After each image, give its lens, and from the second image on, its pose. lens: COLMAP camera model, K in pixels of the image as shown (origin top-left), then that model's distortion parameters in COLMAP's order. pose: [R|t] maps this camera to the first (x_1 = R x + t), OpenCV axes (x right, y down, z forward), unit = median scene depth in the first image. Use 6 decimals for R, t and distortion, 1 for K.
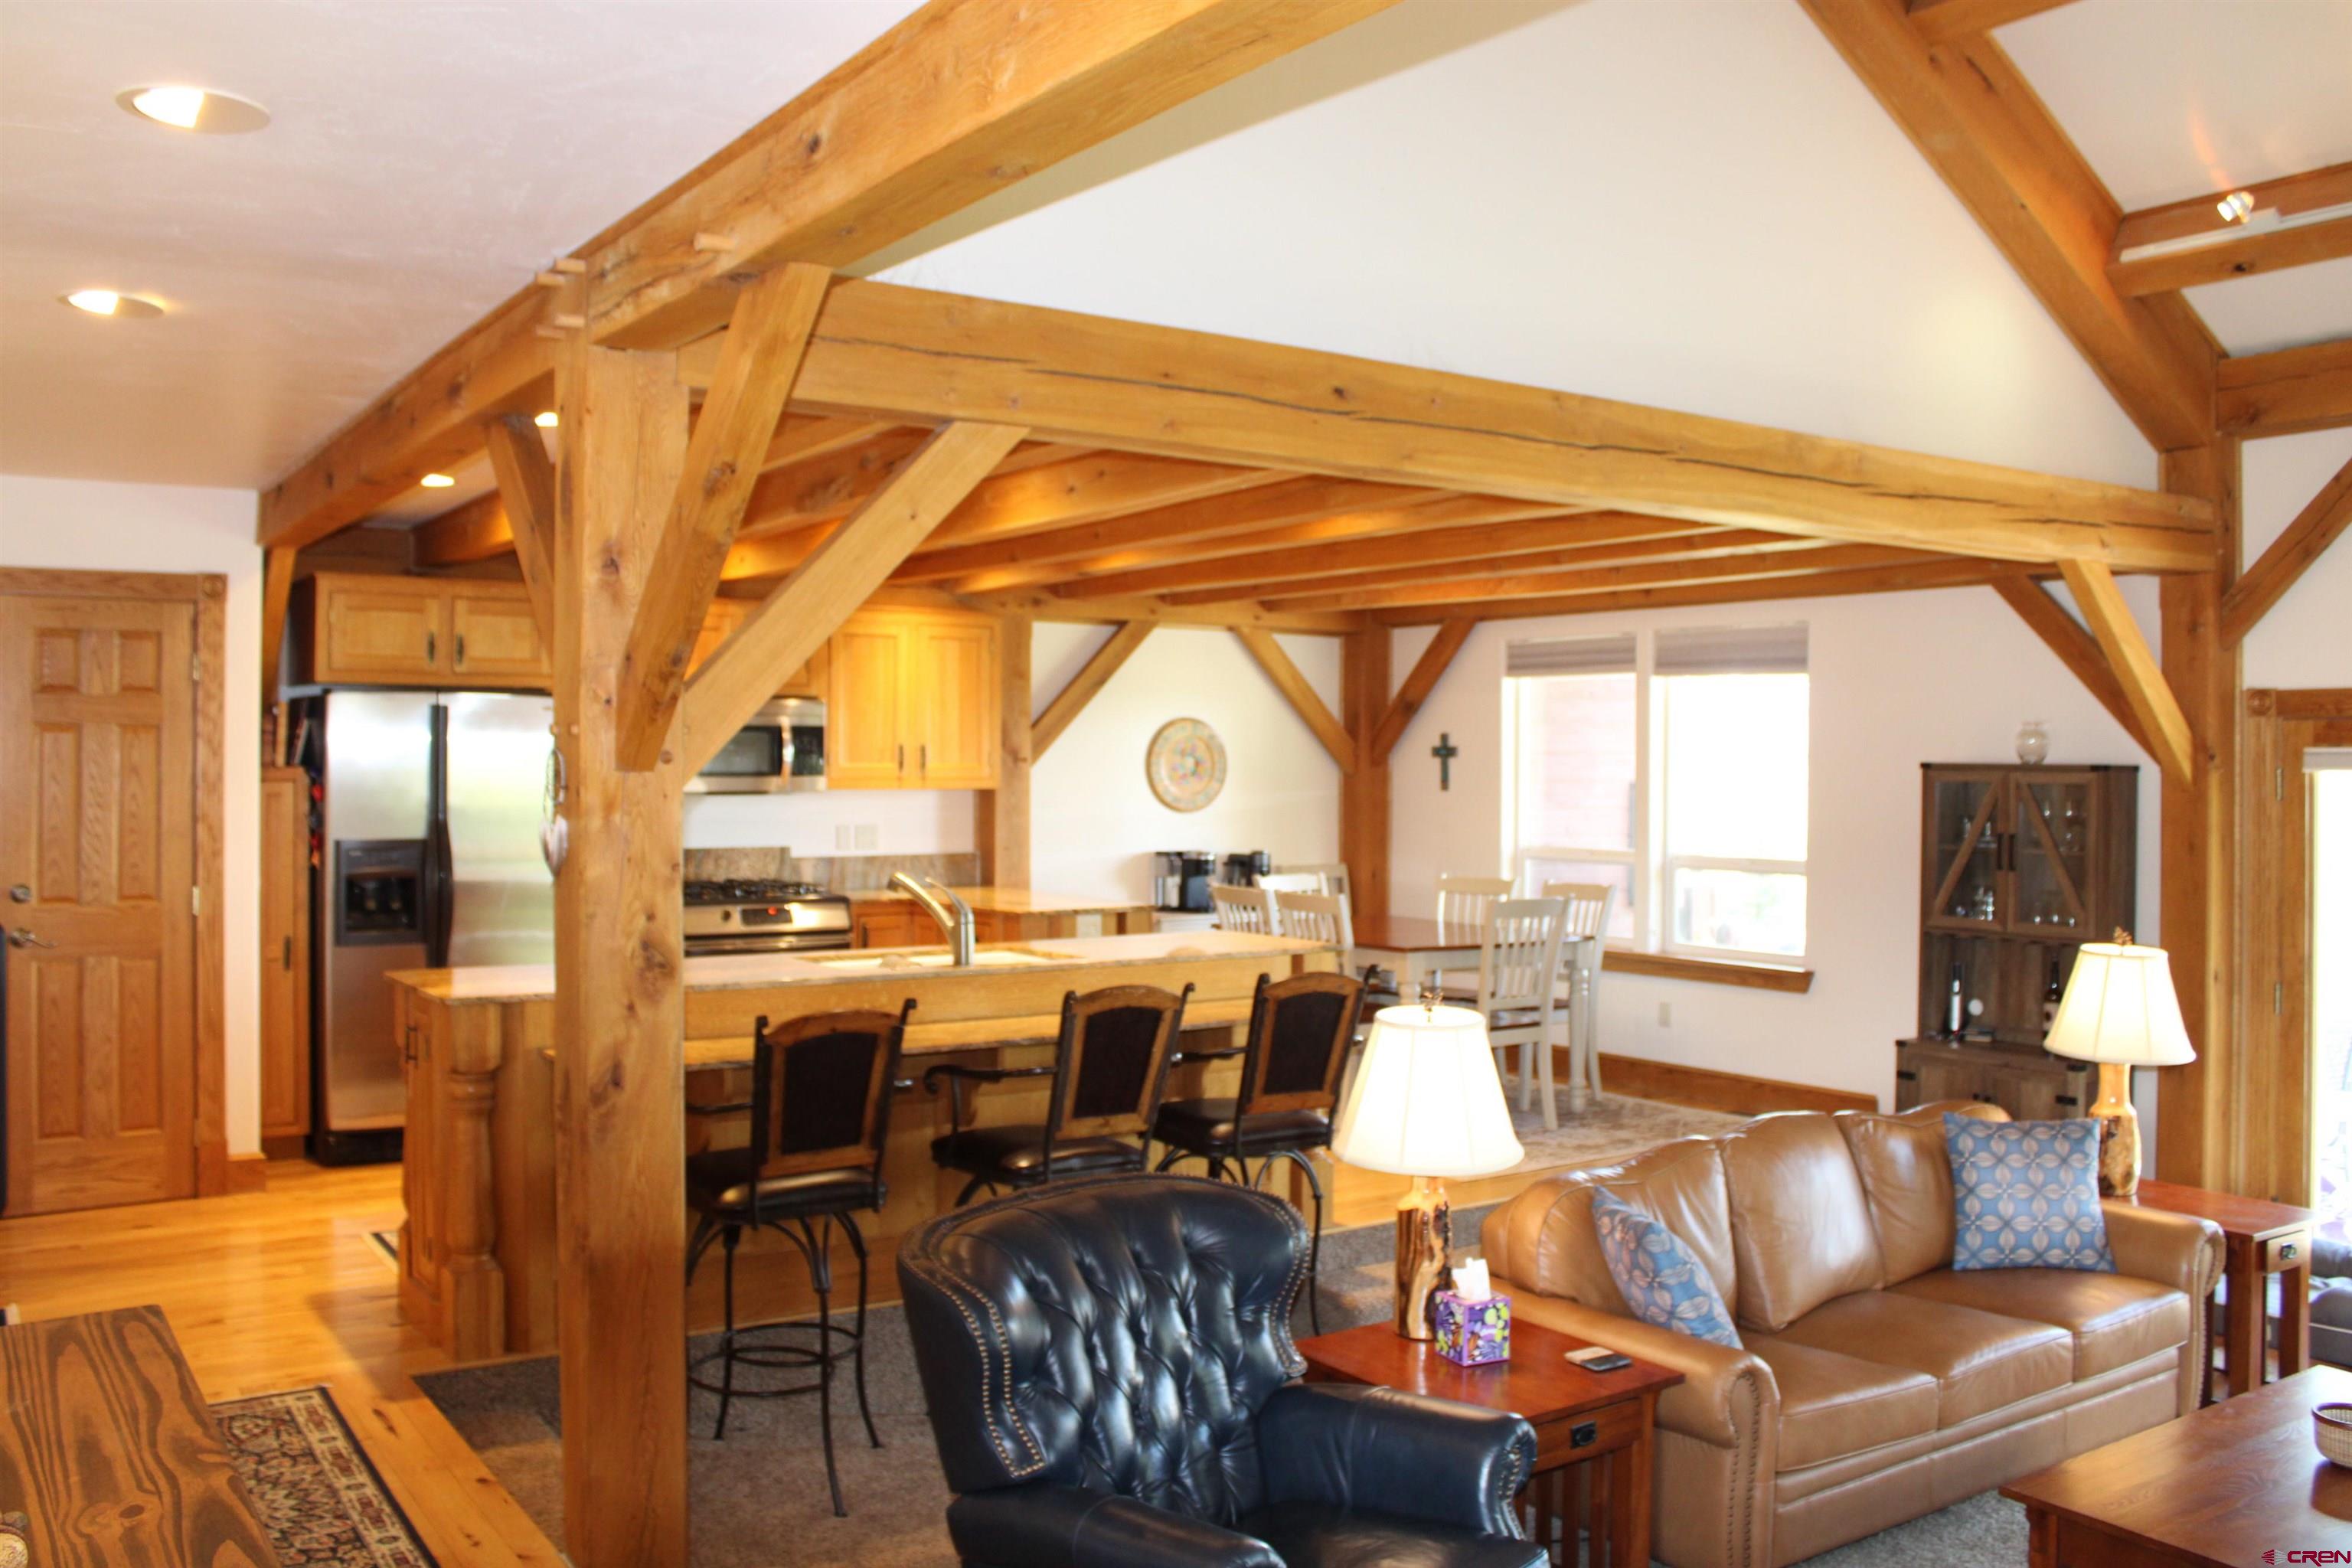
lens RADIAL K [[1978.1, 0, 1181.7], [0, 1978.1, 754.0], [0, 0, 1]] dist [-0.166017, 0.152334]
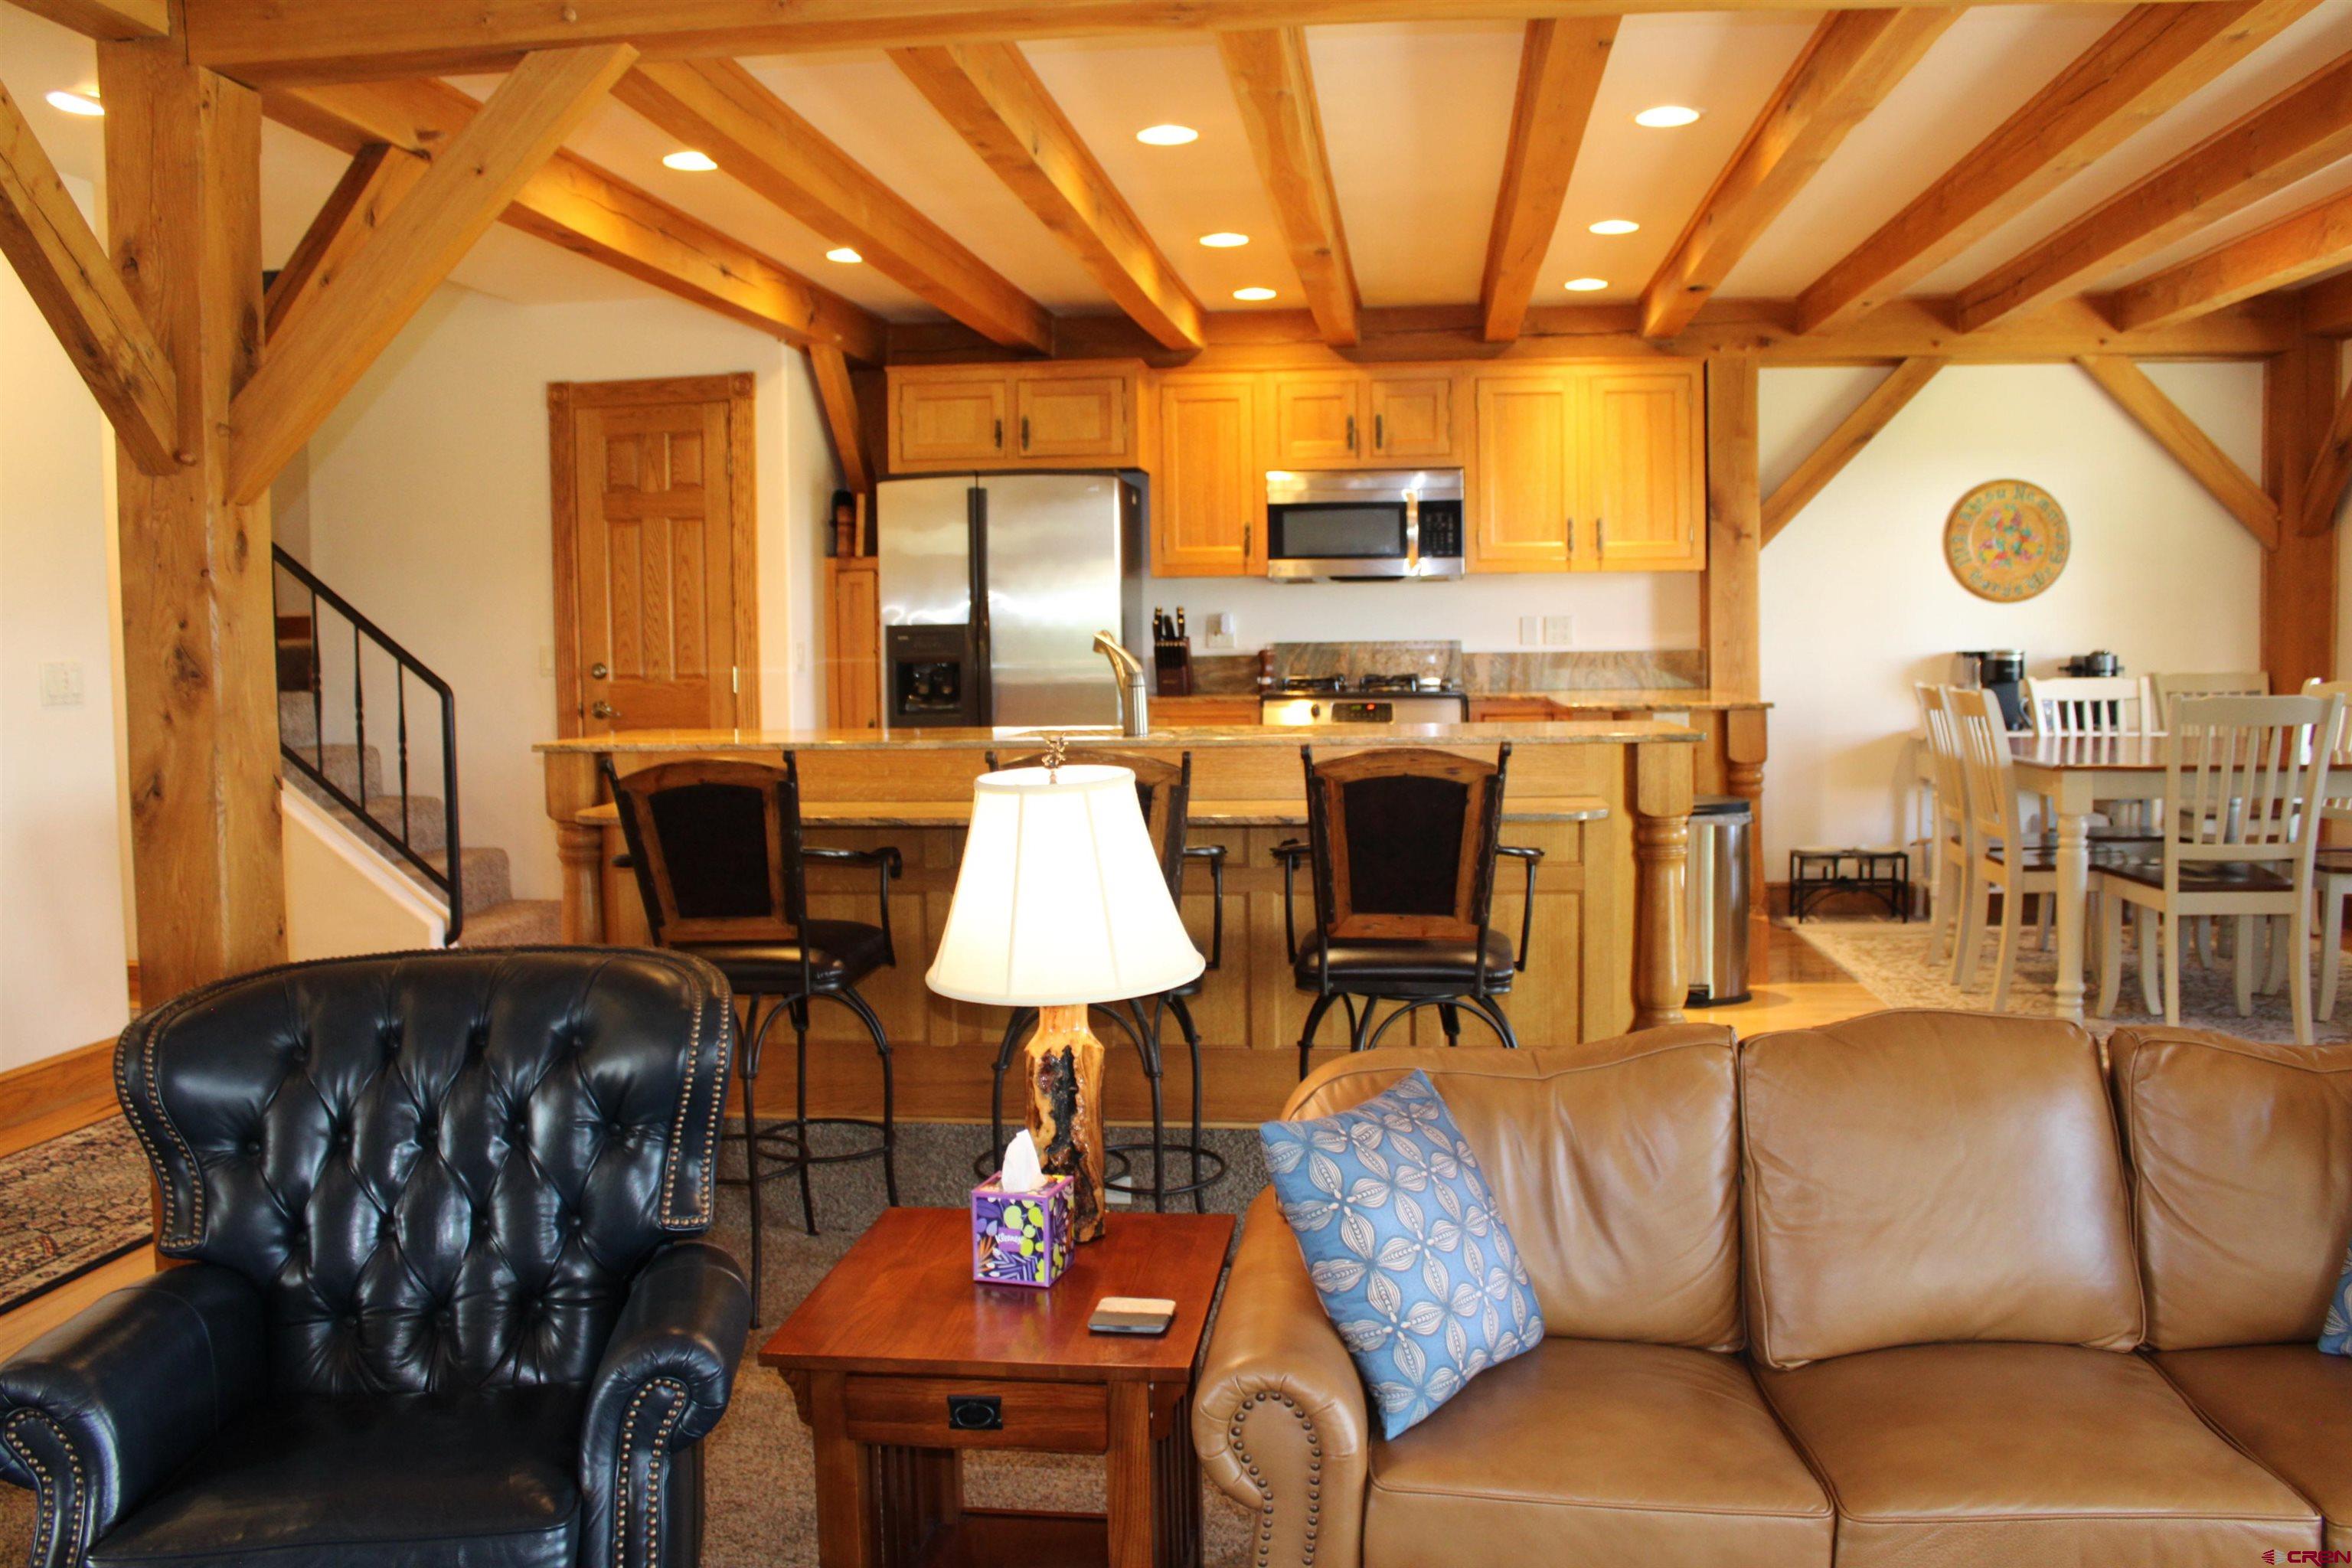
lens RADIAL K [[1978.1, 0, 1181.7], [0, 1978.1, 754.0], [0, 0, 1]] dist [-0.166017, 0.152334]
pose [[0.755185, 0.024868, -0.655039, 0.304102], [0.020356, 0.997909, 0.061352, 0.043033], [0.655195, -0.059666, 0.753100, 0.257591]]
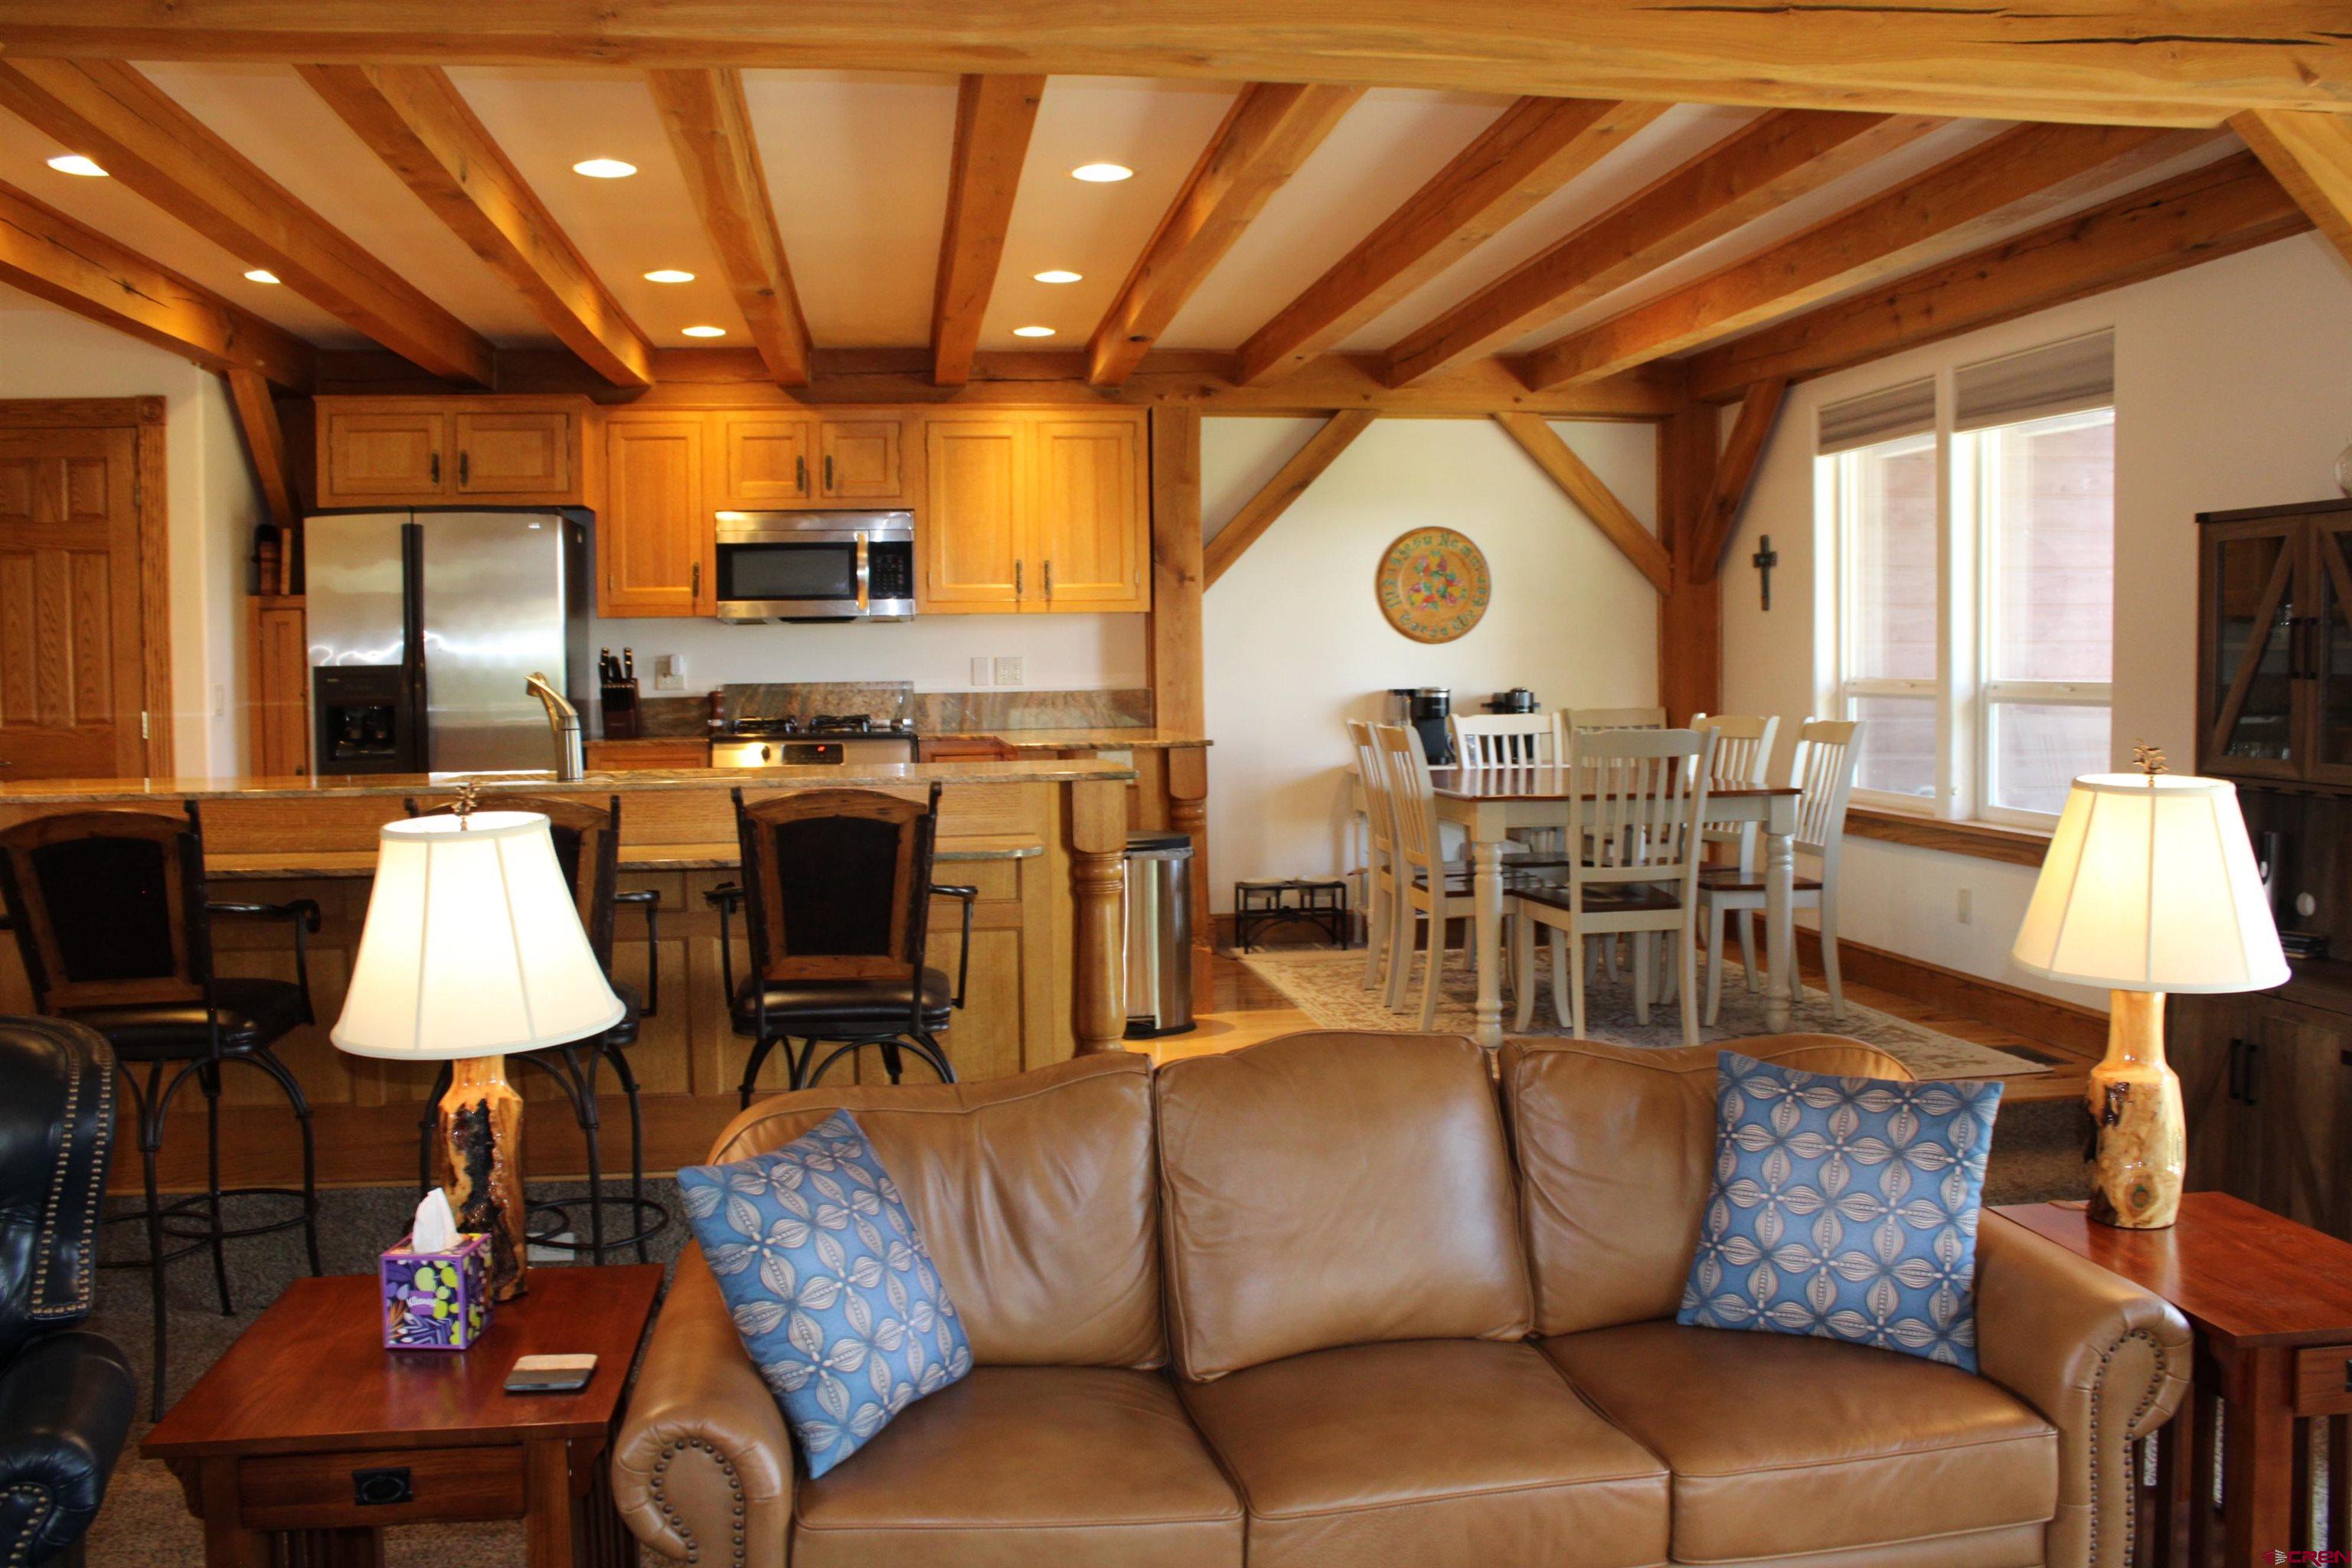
lens RADIAL K [[1978.1, 0, 1181.7], [0, 1978.1, 754.0], [0, 0, 1]] dist [-0.166017, 0.152334]
pose [[0.900730, 0.003582, -0.434365, 0.314836], [0.018355, 0.998759, 0.046299, 0.042800], [0.433992, -0.049676, 0.899546, 0.259109]]
